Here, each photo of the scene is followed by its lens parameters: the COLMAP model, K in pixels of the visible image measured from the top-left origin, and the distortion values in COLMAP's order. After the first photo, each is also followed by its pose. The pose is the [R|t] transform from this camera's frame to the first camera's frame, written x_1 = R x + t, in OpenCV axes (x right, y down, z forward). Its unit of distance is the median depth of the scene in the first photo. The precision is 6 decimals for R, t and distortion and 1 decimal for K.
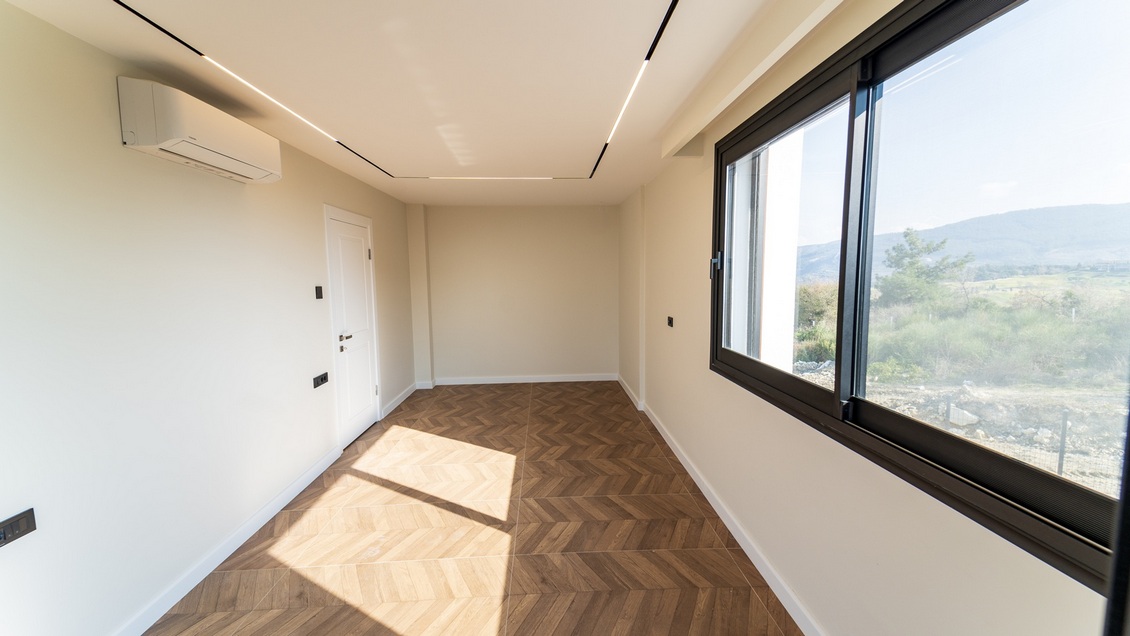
lens RADIAL K [[439.5, 0, 561.6], [0, 439.5, 314.7], [0, 0, 1]] dist [0.035861, 0.000004]
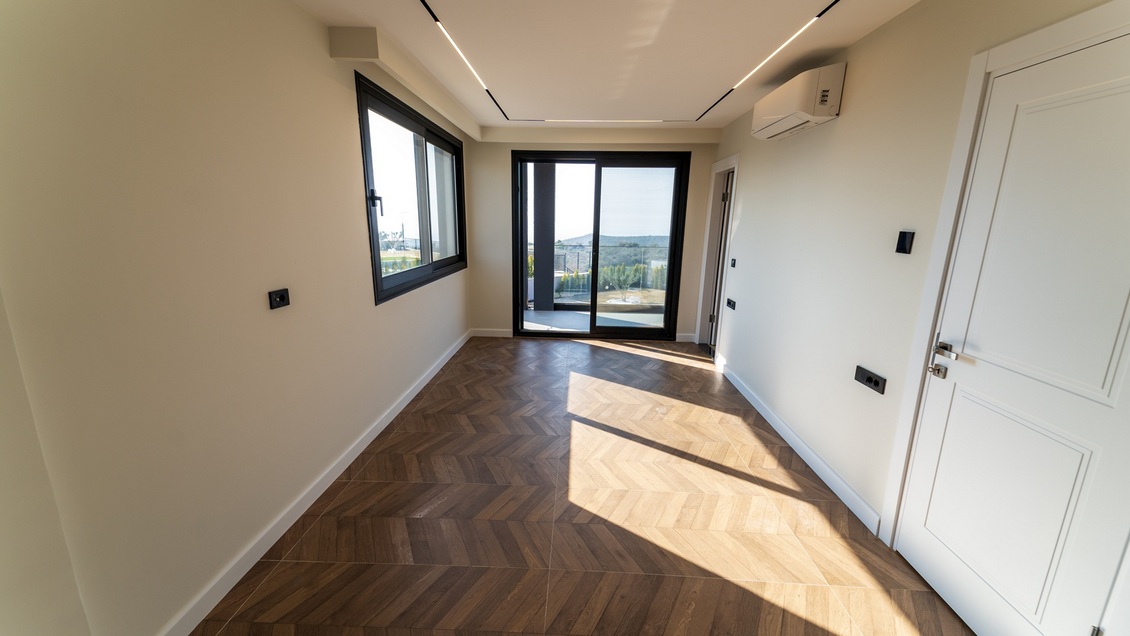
lens RADIAL K [[439.5, 0, 561.6], [0, 439.5, 314.7], [0, 0, 1]] dist [0.035861, 0.000004]
pose [[-0.996755, -0.021463, 0.077587, -0.161089], [0.002881, 0.953672, 0.300835, -0.152033], [-0.080449, 0.300082, -0.950515, 1.792032]]
